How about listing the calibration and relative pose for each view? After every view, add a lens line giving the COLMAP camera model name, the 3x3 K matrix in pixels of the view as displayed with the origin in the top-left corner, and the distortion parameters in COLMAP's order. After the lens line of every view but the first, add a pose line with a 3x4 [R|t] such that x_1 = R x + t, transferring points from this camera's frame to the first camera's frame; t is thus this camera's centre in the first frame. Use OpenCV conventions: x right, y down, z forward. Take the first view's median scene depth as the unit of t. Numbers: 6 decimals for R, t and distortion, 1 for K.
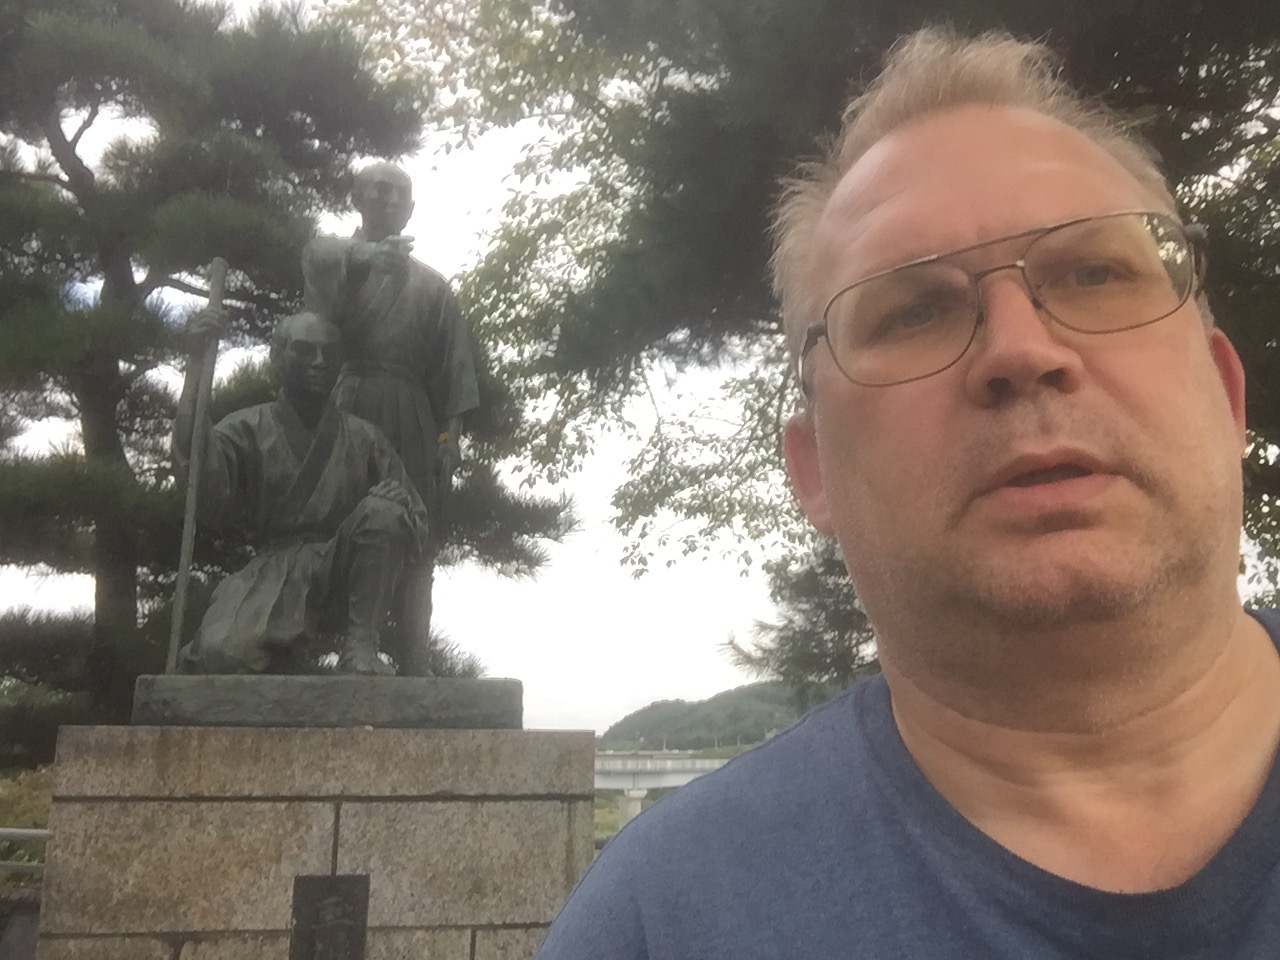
lens RADIAL K [[1201.3, 0, 643.2], [0, 1201.3, 481.3], [0, 0, 1]] dist [-0.003528, 0.000000]
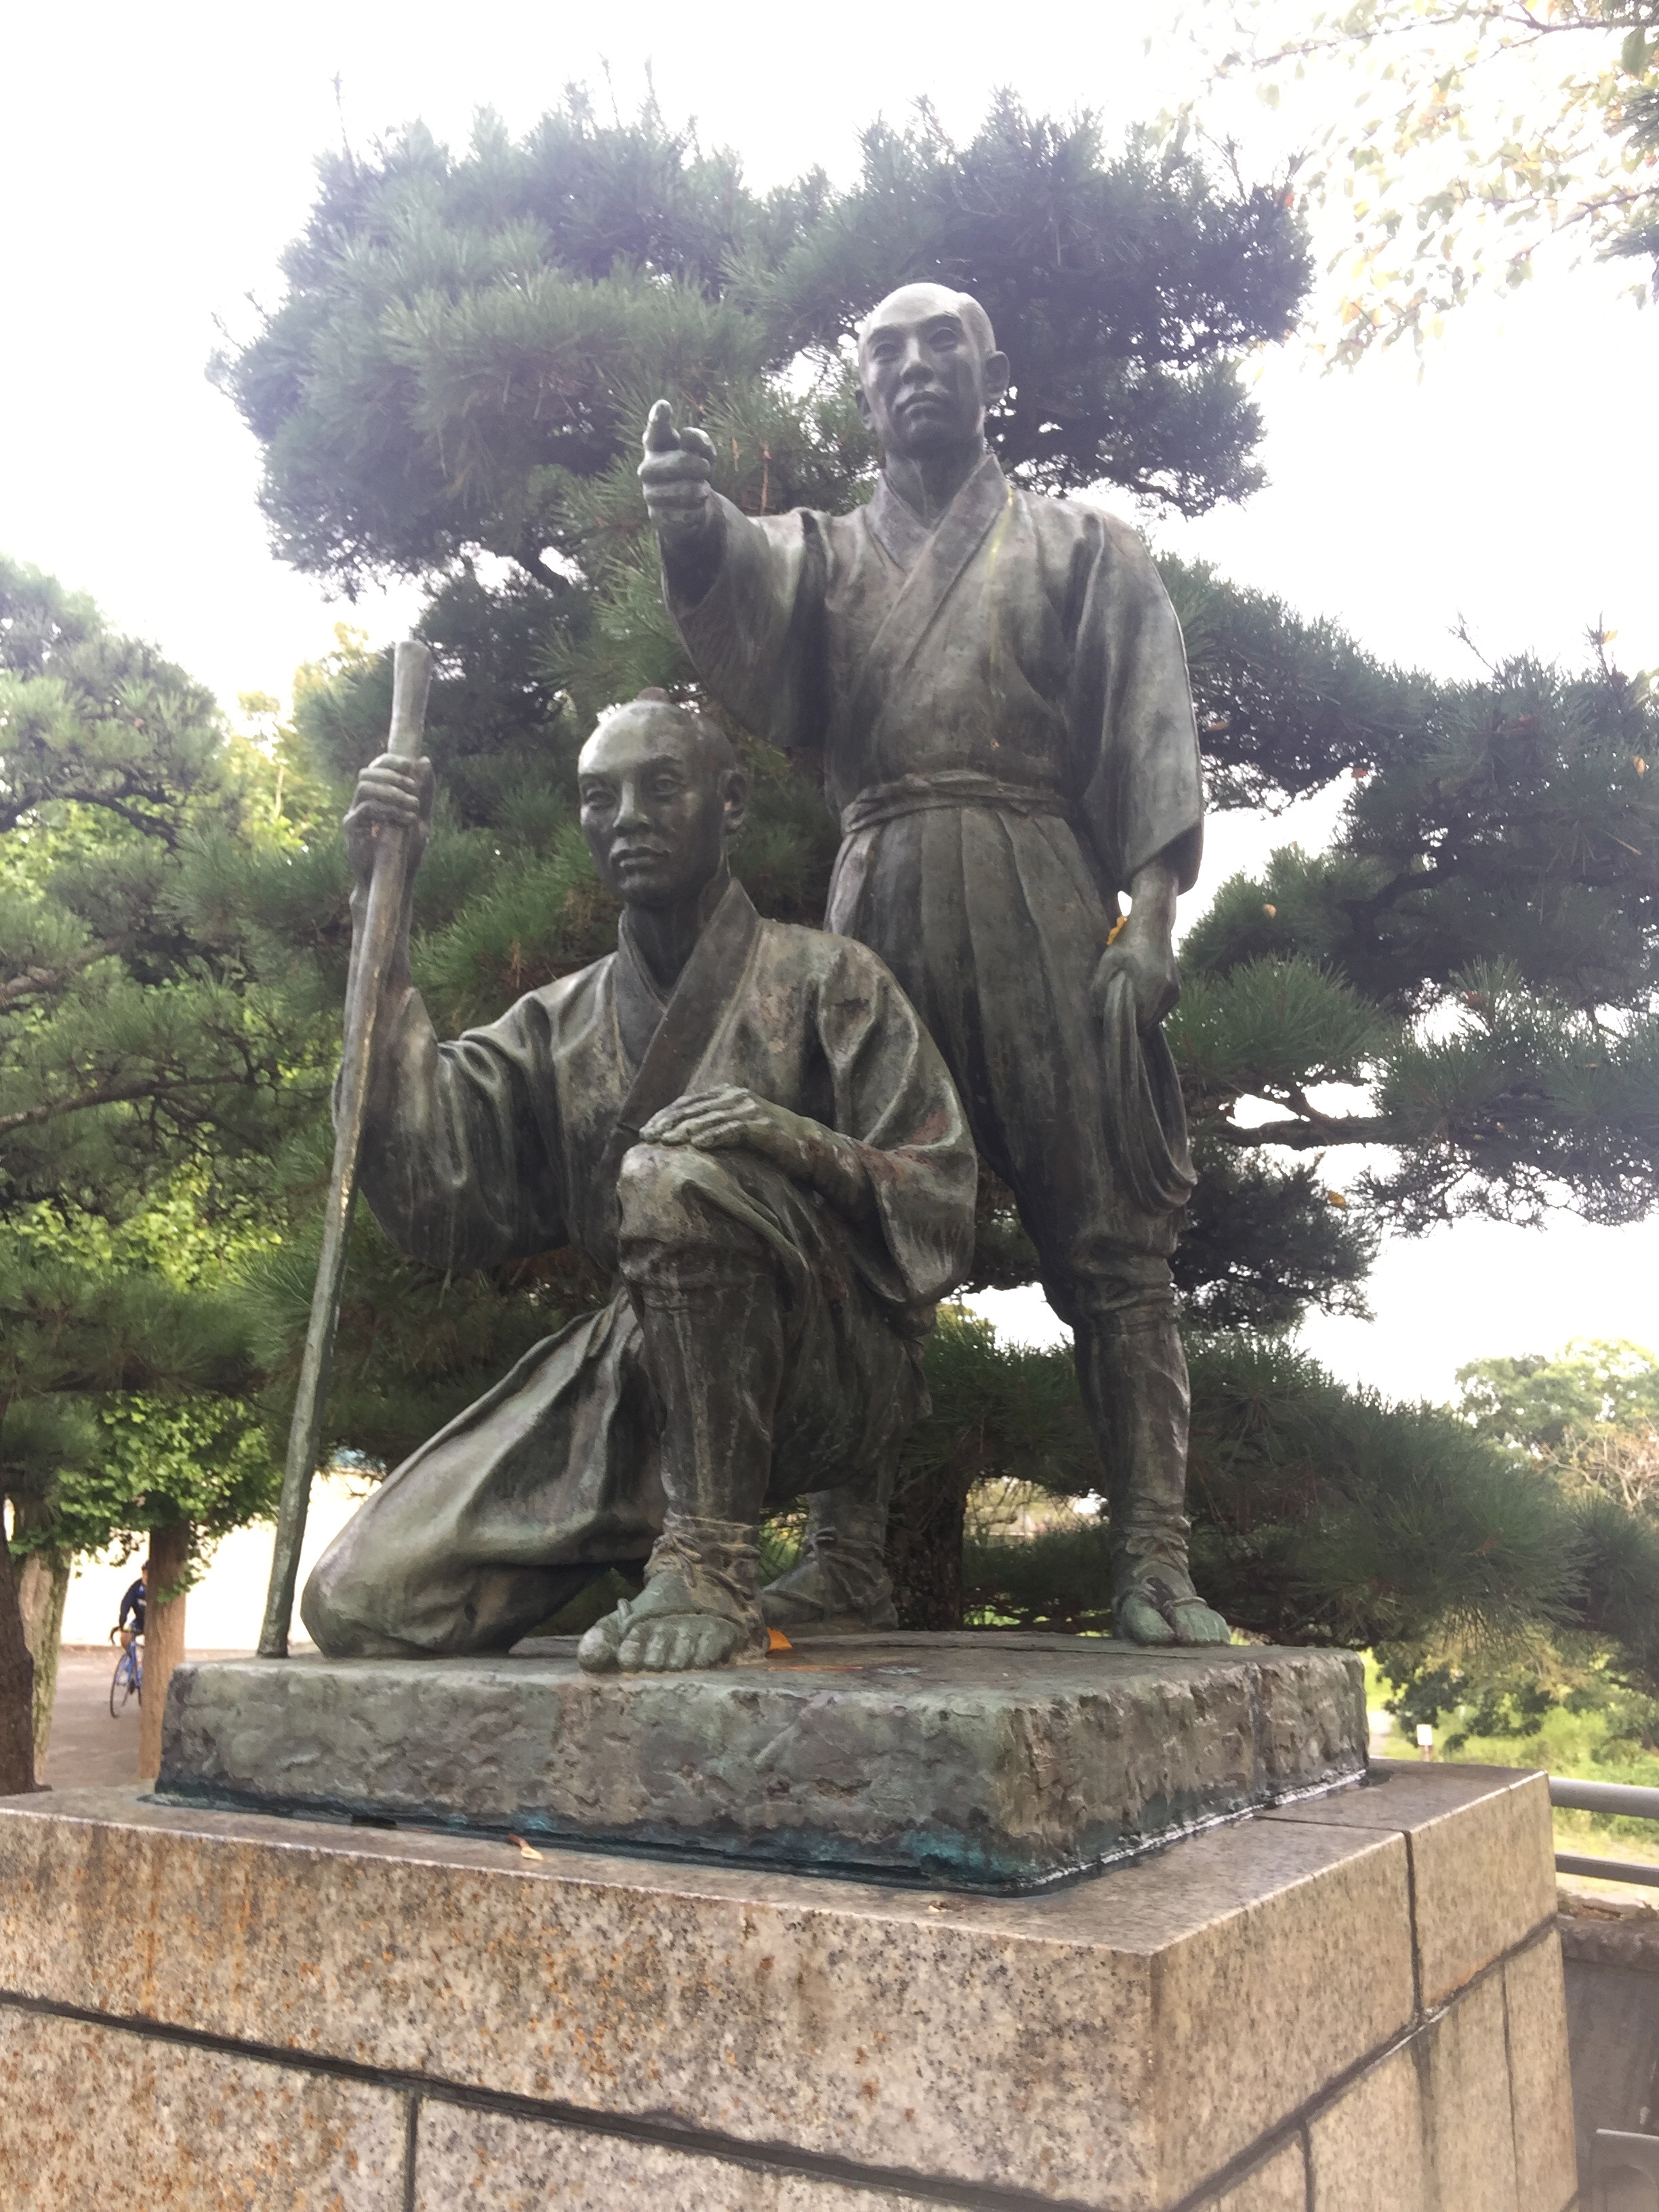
lens RADIAL K [[1870.8, 0, 835.3], [0, 1870.8, 1114.7], [0, 0, 1]] dist [0.012901, -0.020637]
pose [[0.704924, -0.153589, -0.692454, 0.225372], [0.167434, 0.984716, -0.047964, 0.045547], [0.689237, -0.082130, 0.719866, 0.726837]]
